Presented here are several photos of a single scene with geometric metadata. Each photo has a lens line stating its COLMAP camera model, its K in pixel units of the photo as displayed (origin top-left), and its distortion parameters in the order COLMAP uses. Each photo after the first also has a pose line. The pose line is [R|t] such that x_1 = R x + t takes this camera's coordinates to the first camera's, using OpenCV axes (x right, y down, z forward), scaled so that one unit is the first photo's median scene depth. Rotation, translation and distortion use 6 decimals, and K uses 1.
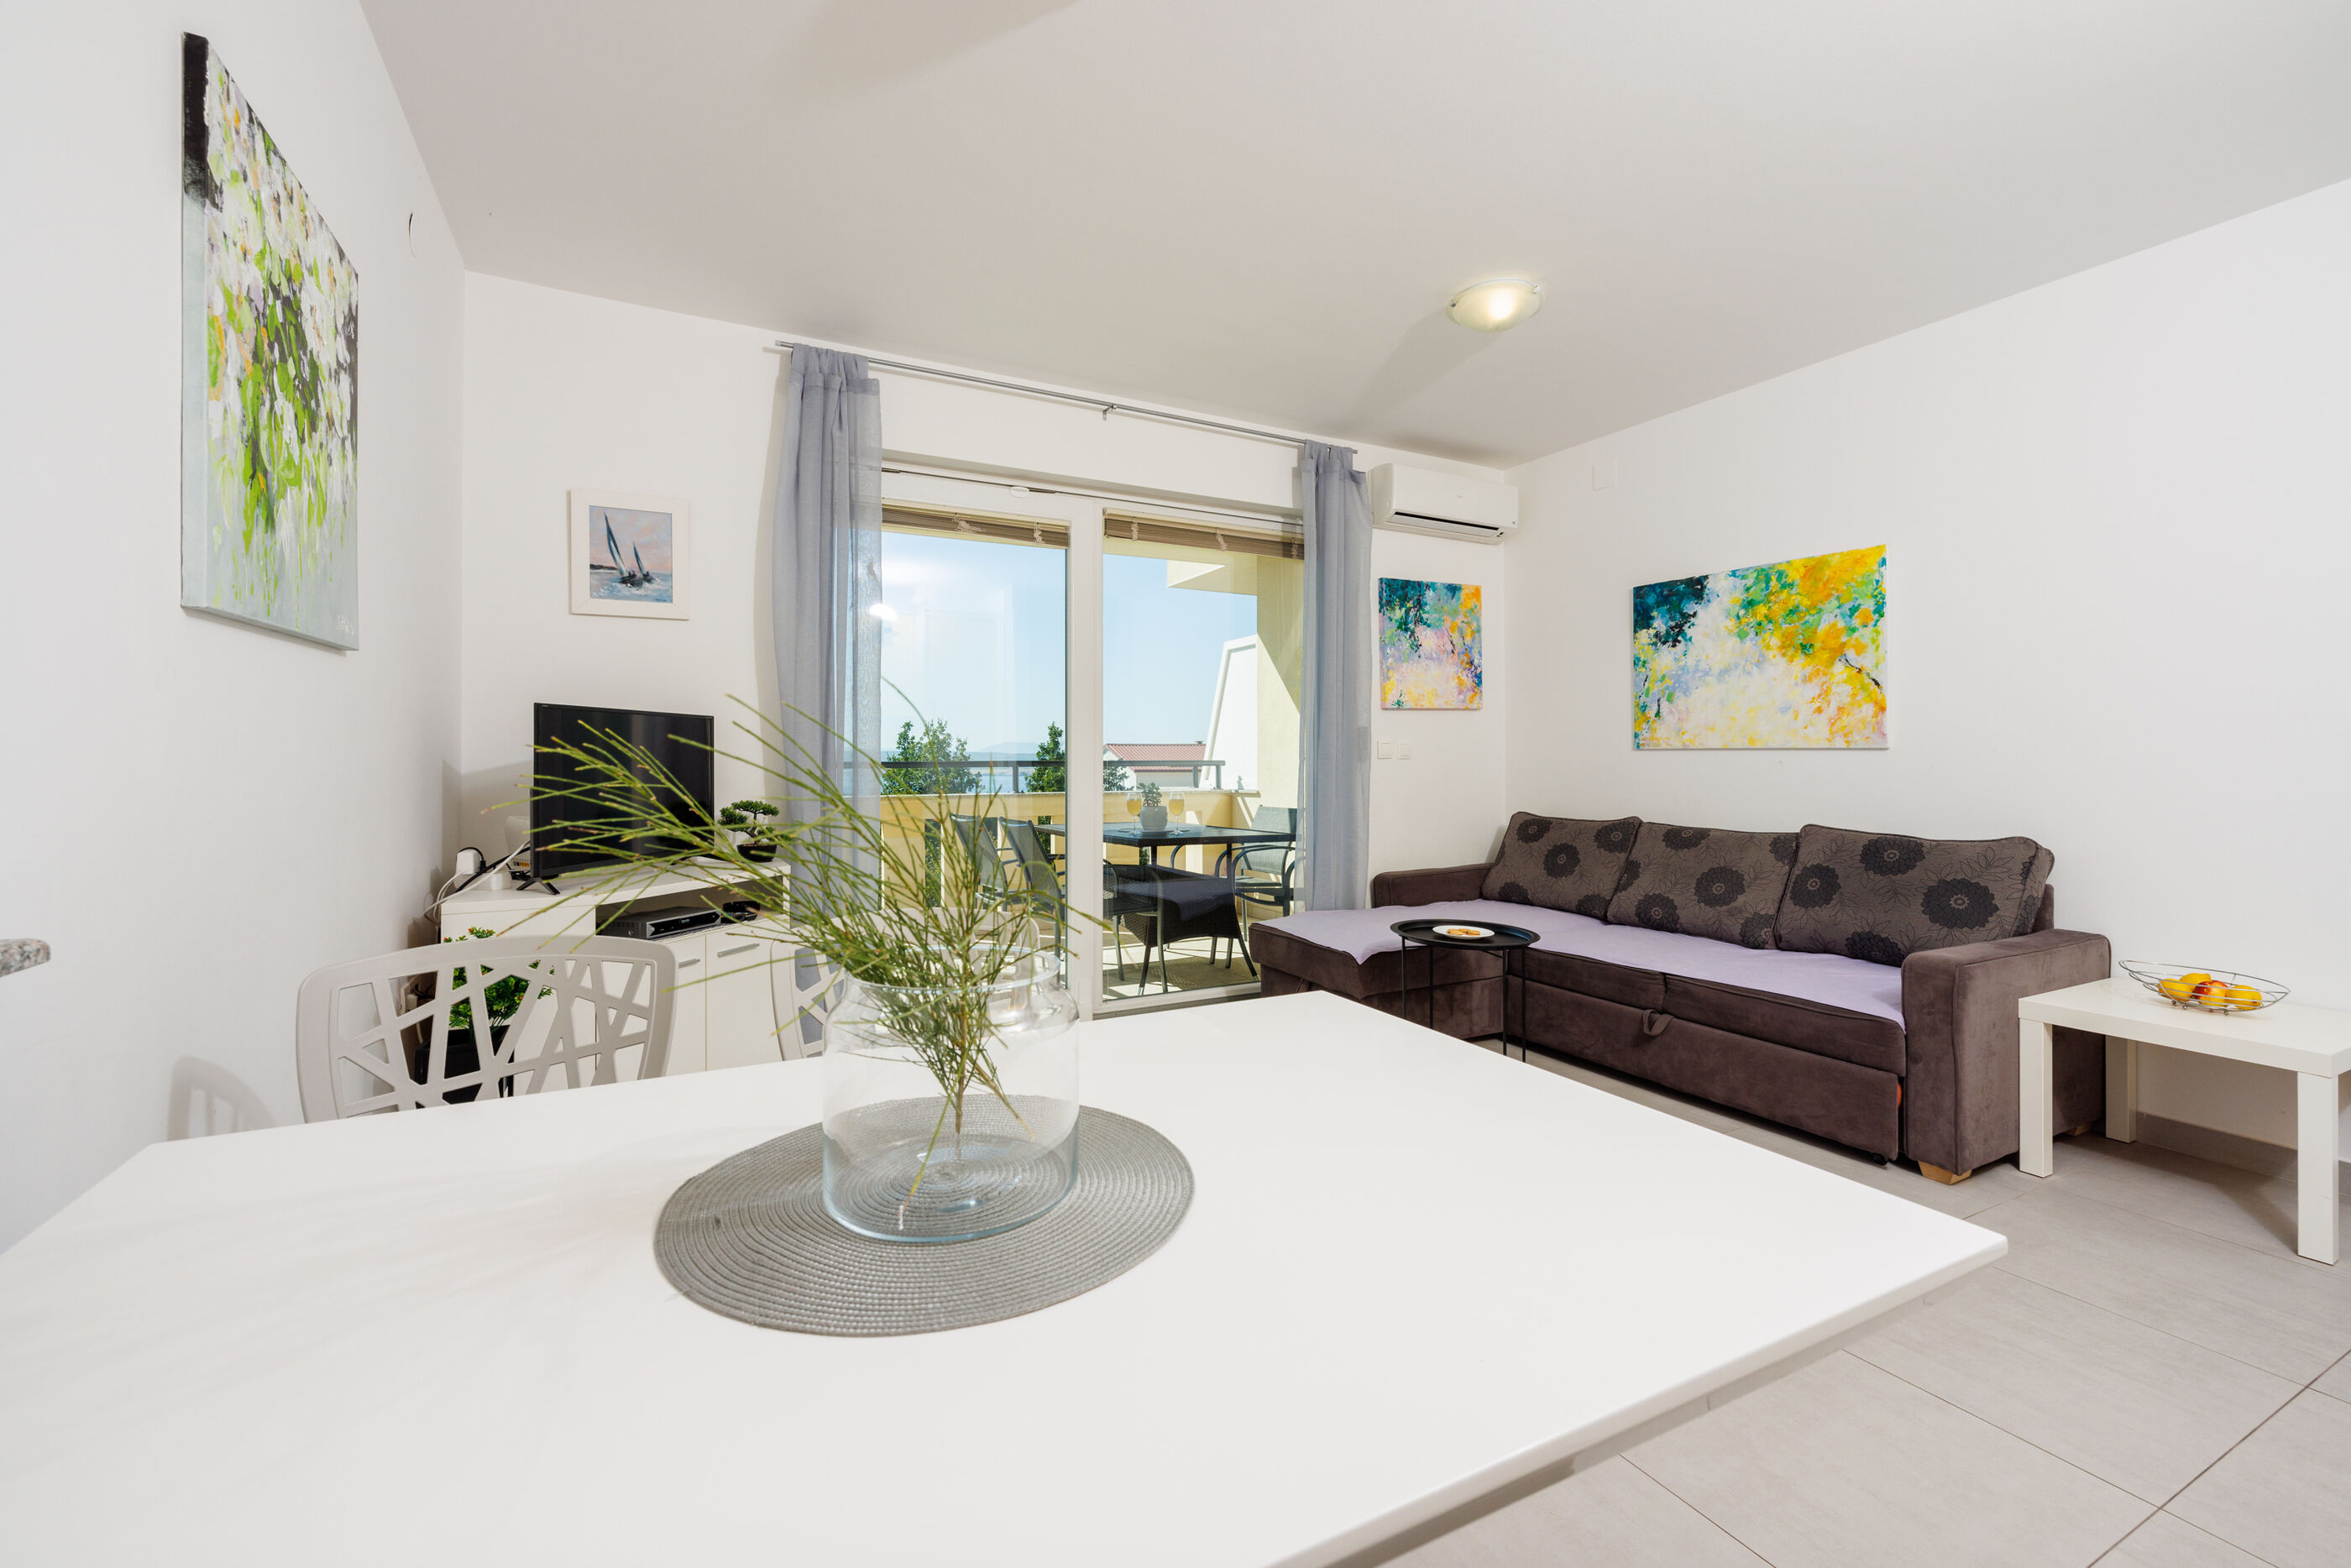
lens RADIAL K [[996.4, 0, 1186.9], [0, 996.4, 751.4], [0, 0, 1]] dist [-0.003263, 0.002314]
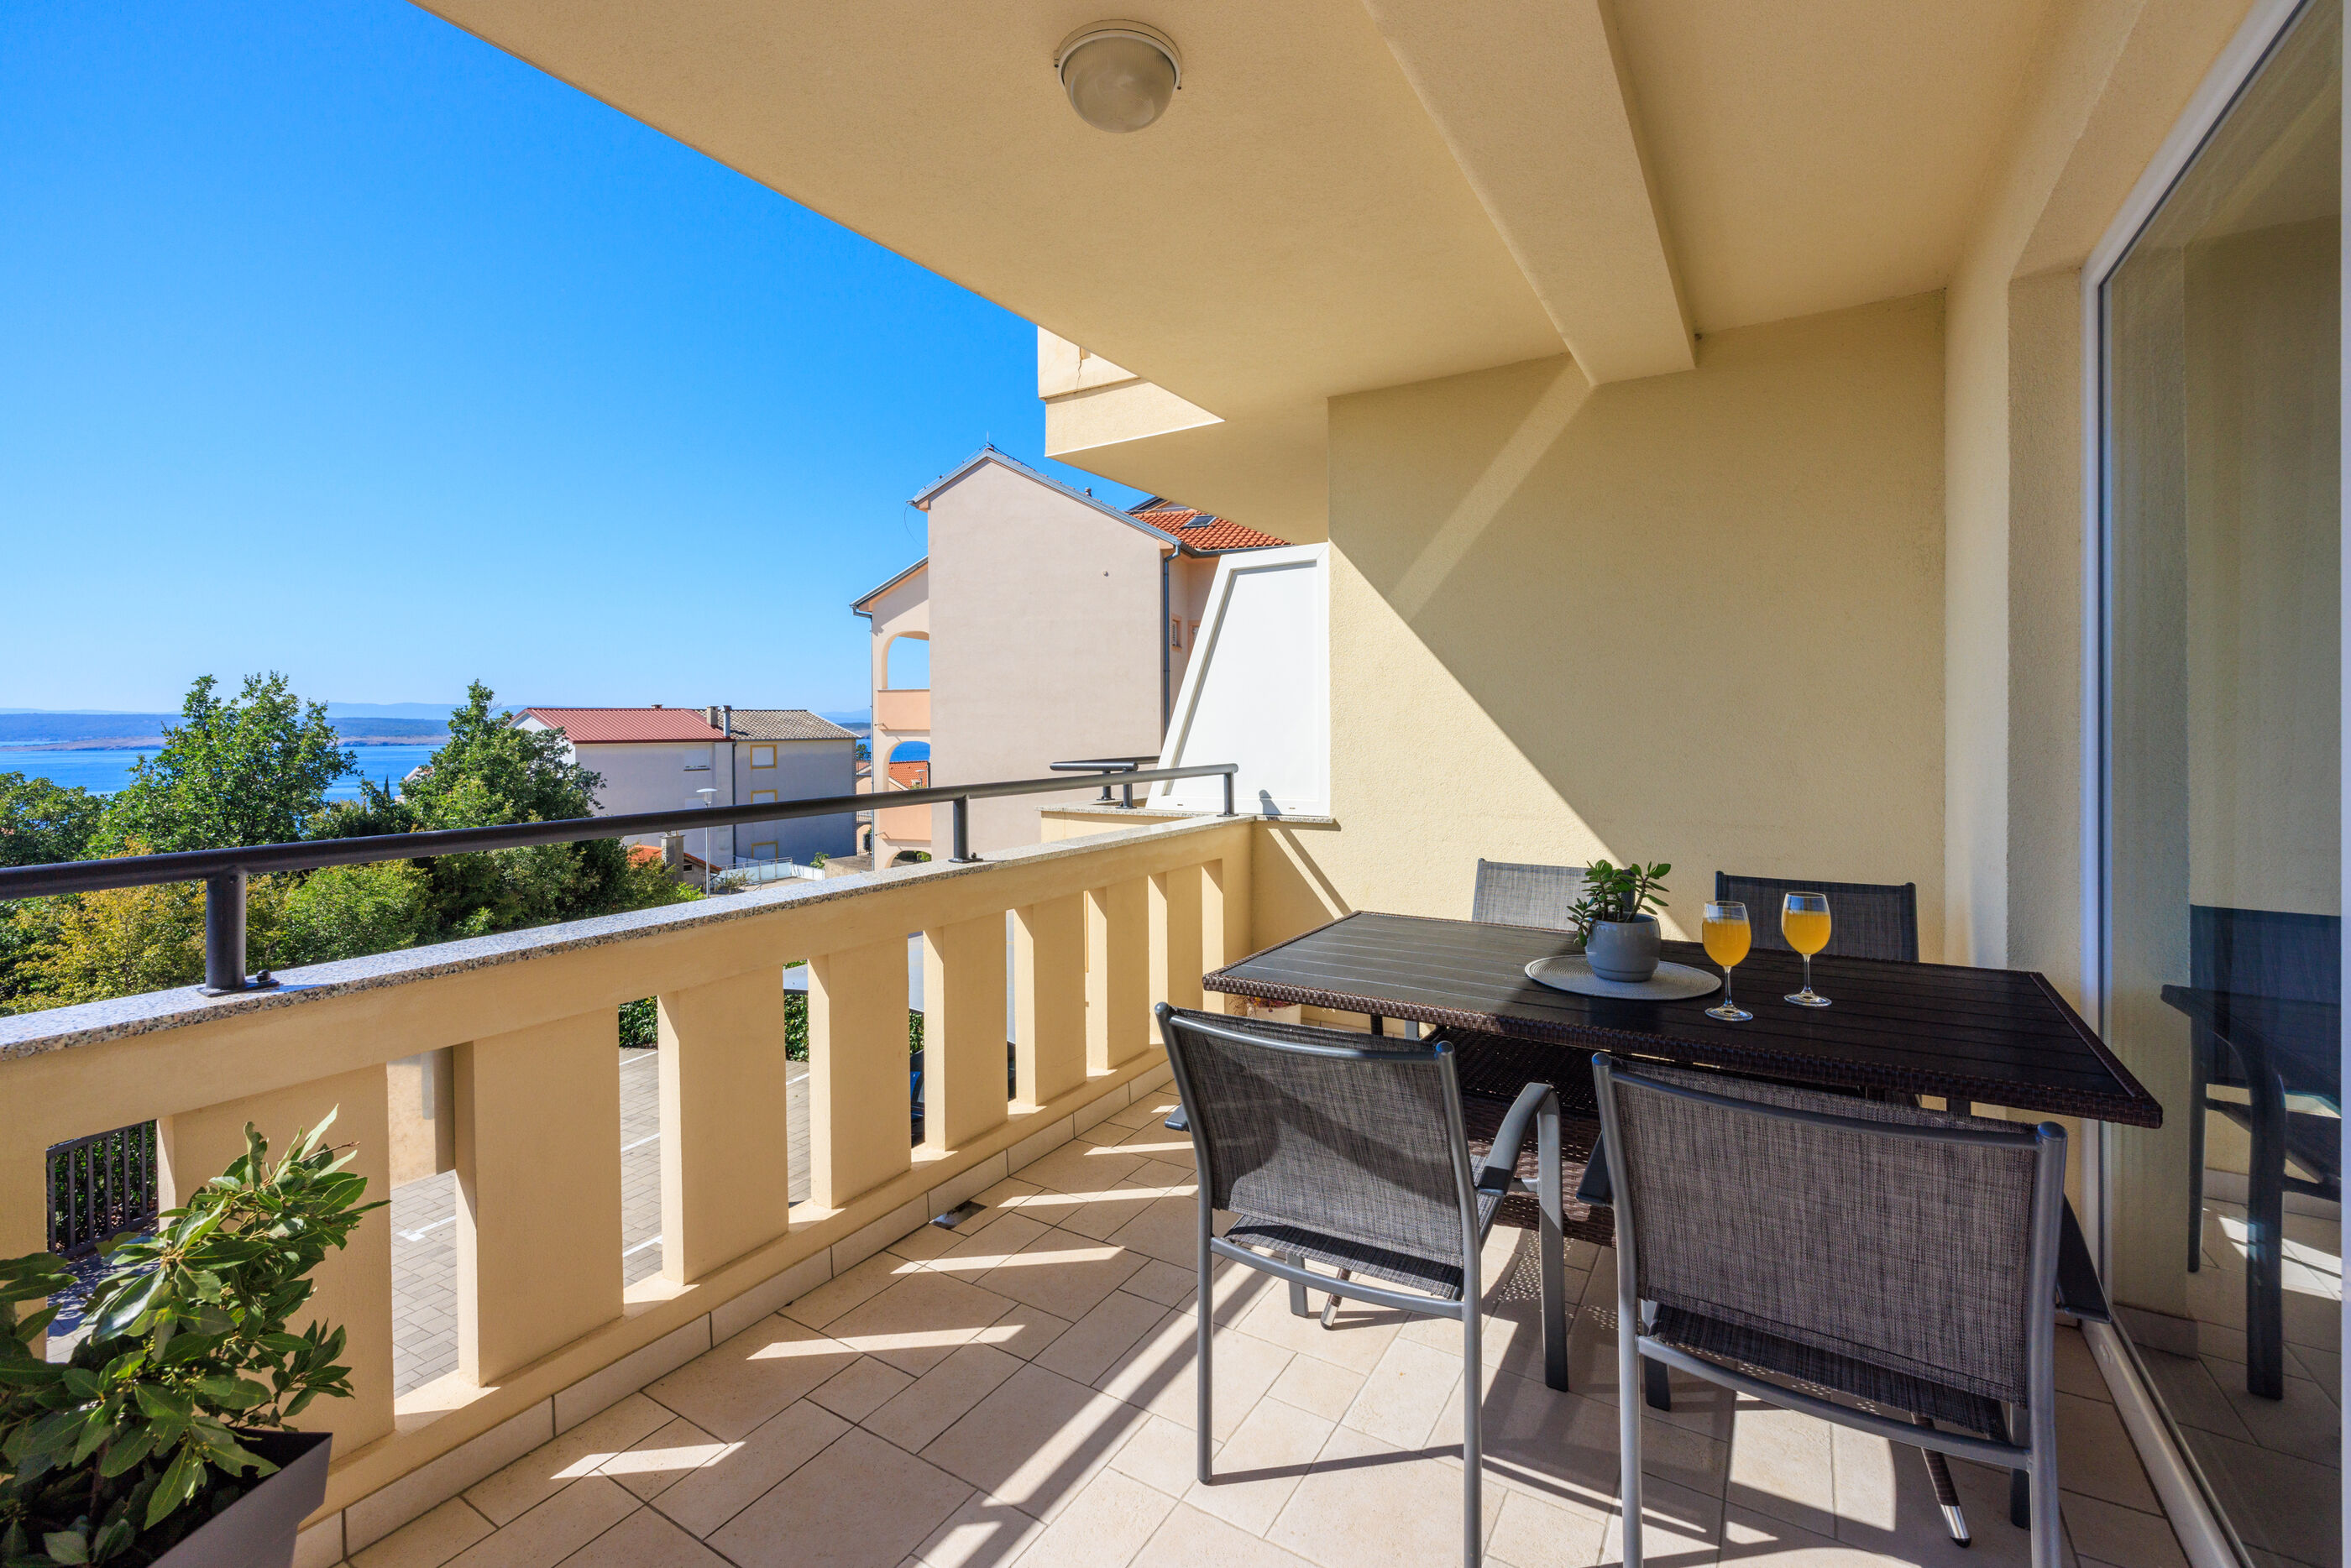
lens RADIAL K [[996.4, 0, 1174.1], [0, 996.4, 724.8], [0, 0, 1]] dist [-0.003263, 0.002314]
pose [[0.859816, -0.004020, 0.510589, -0.550937], [-0.001576, 0.999943, 0.010526, -0.036373], [-0.510602, -0.009855, 0.859761, 1.037686]]
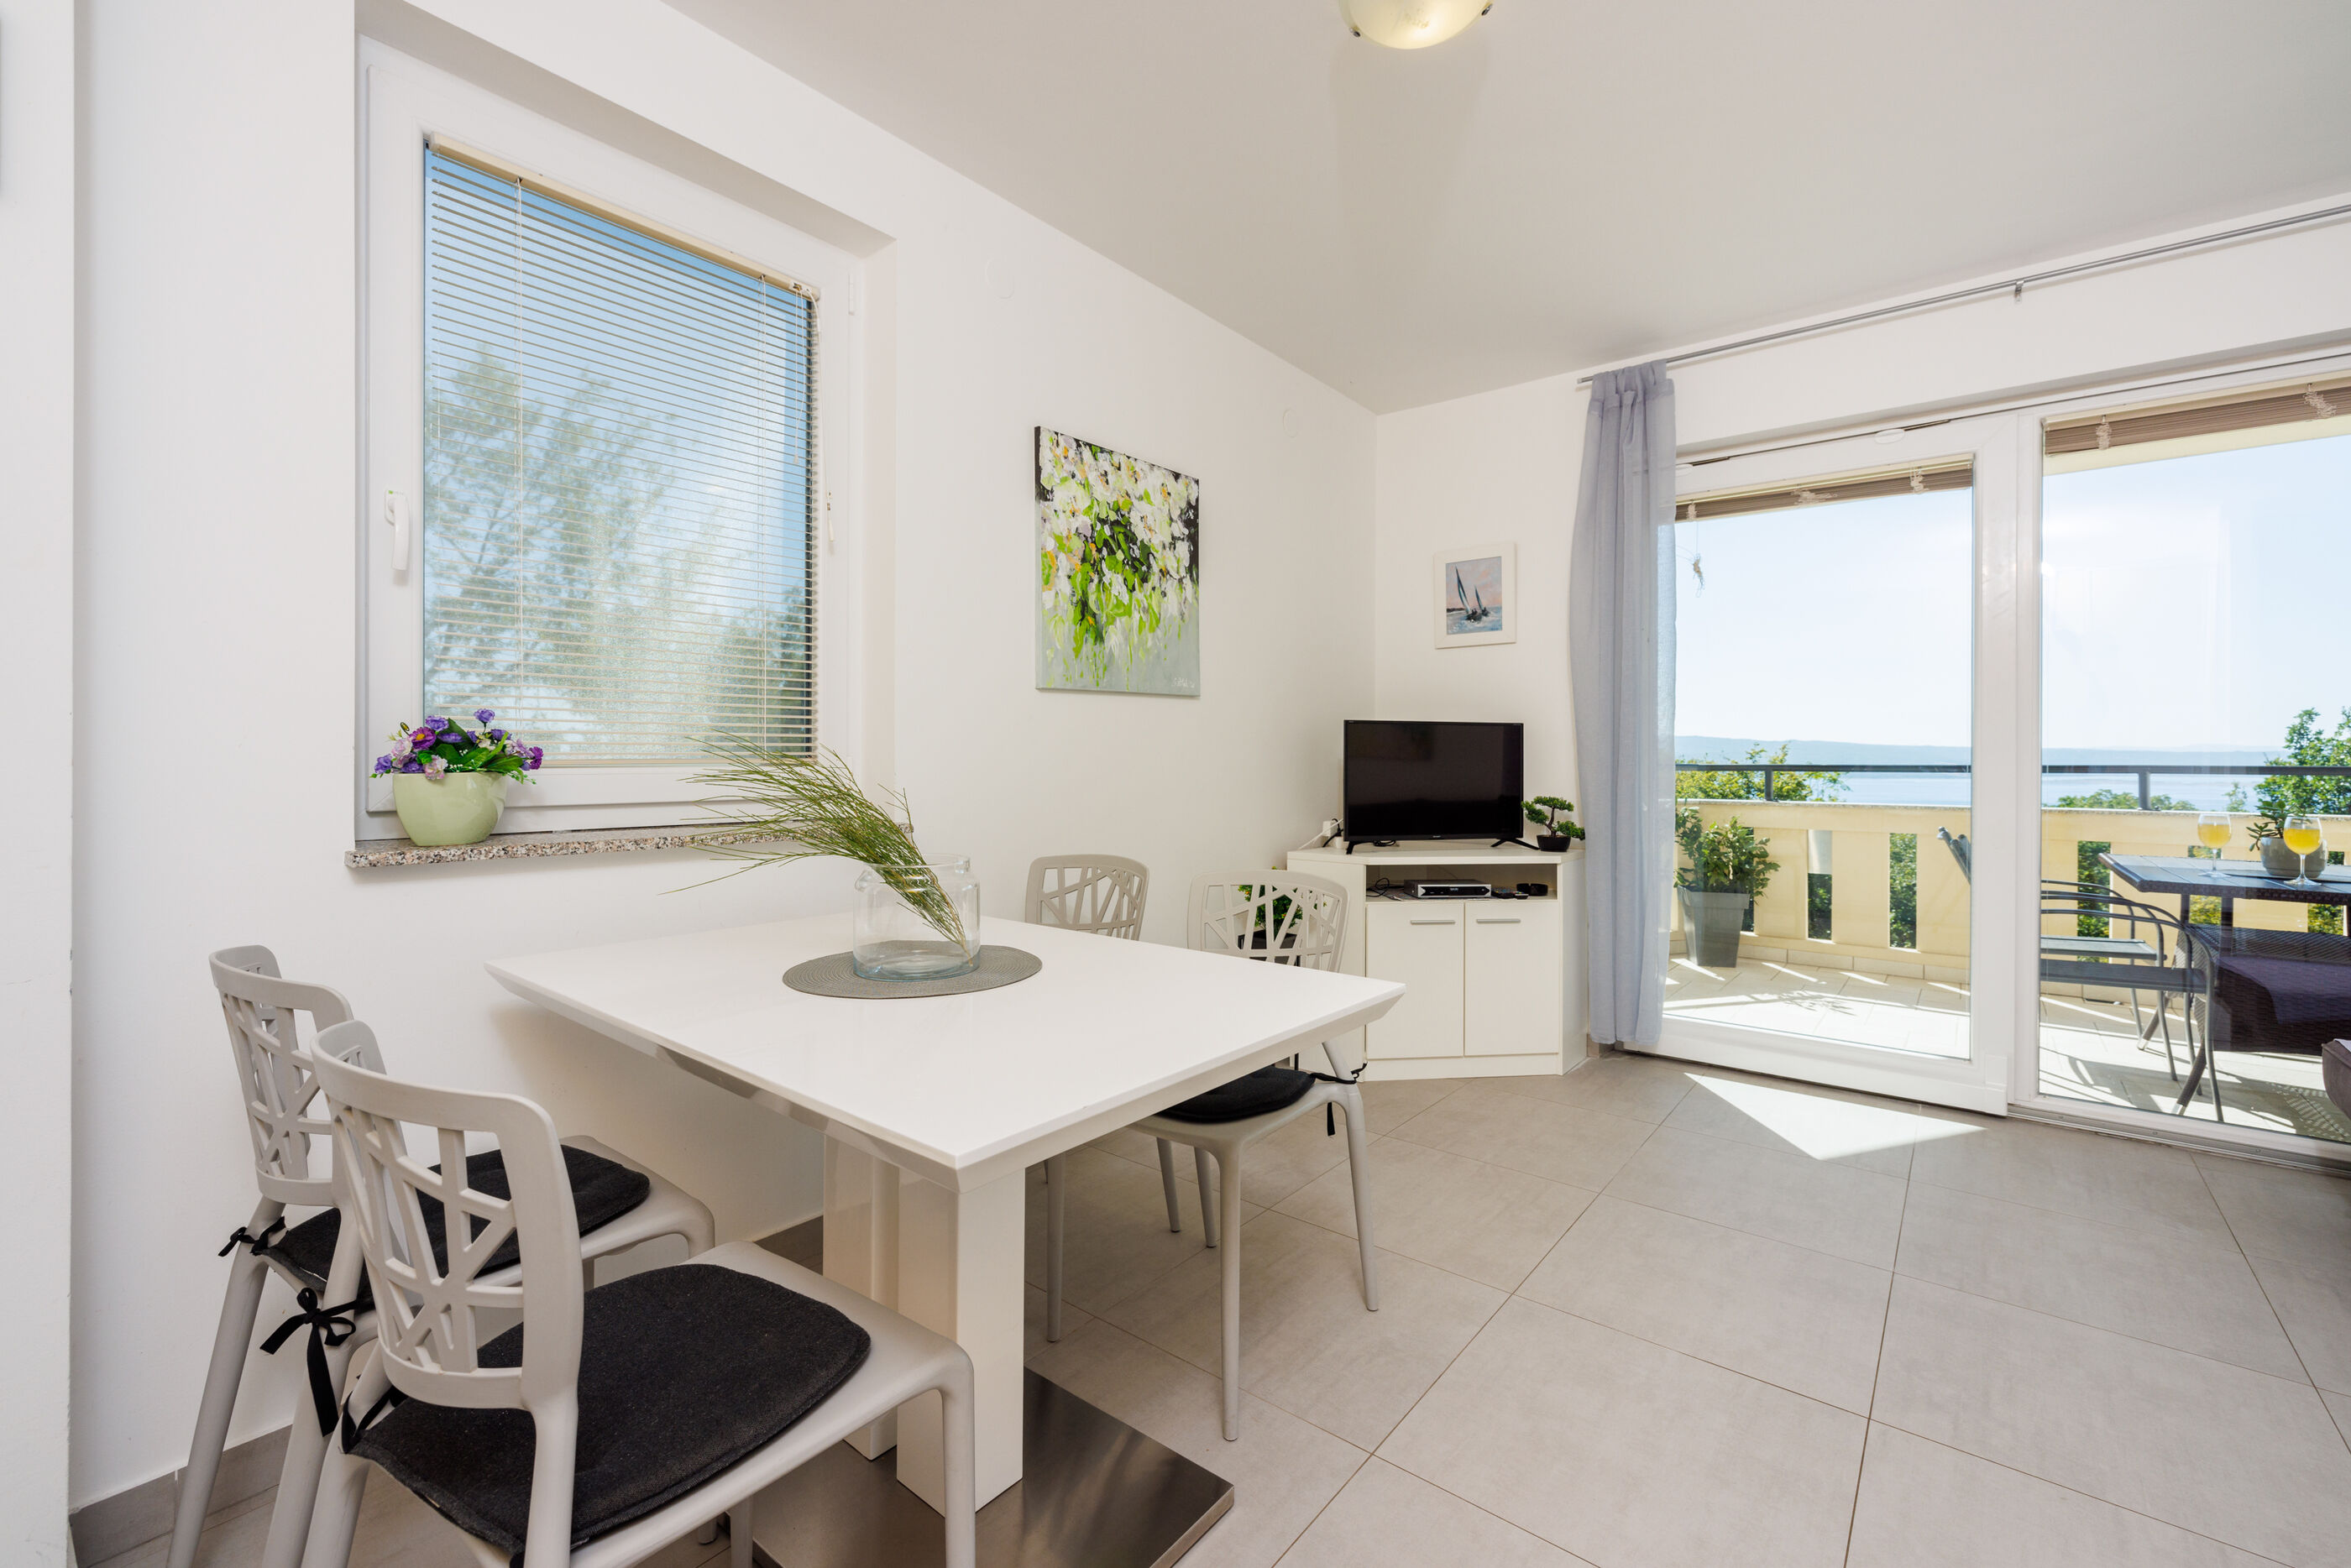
lens RADIAL K [[996.4, 0, 1185.6], [0, 996.4, 750.2], [0, 0, 1]] dist [-0.003263, 0.002314]
pose [[0.388666, -0.007105, -0.921351, 0.383673], [0.003951, 0.999974, -0.006045, 0.001672], [0.921370, -0.001291, 0.388684, 0.151399]]
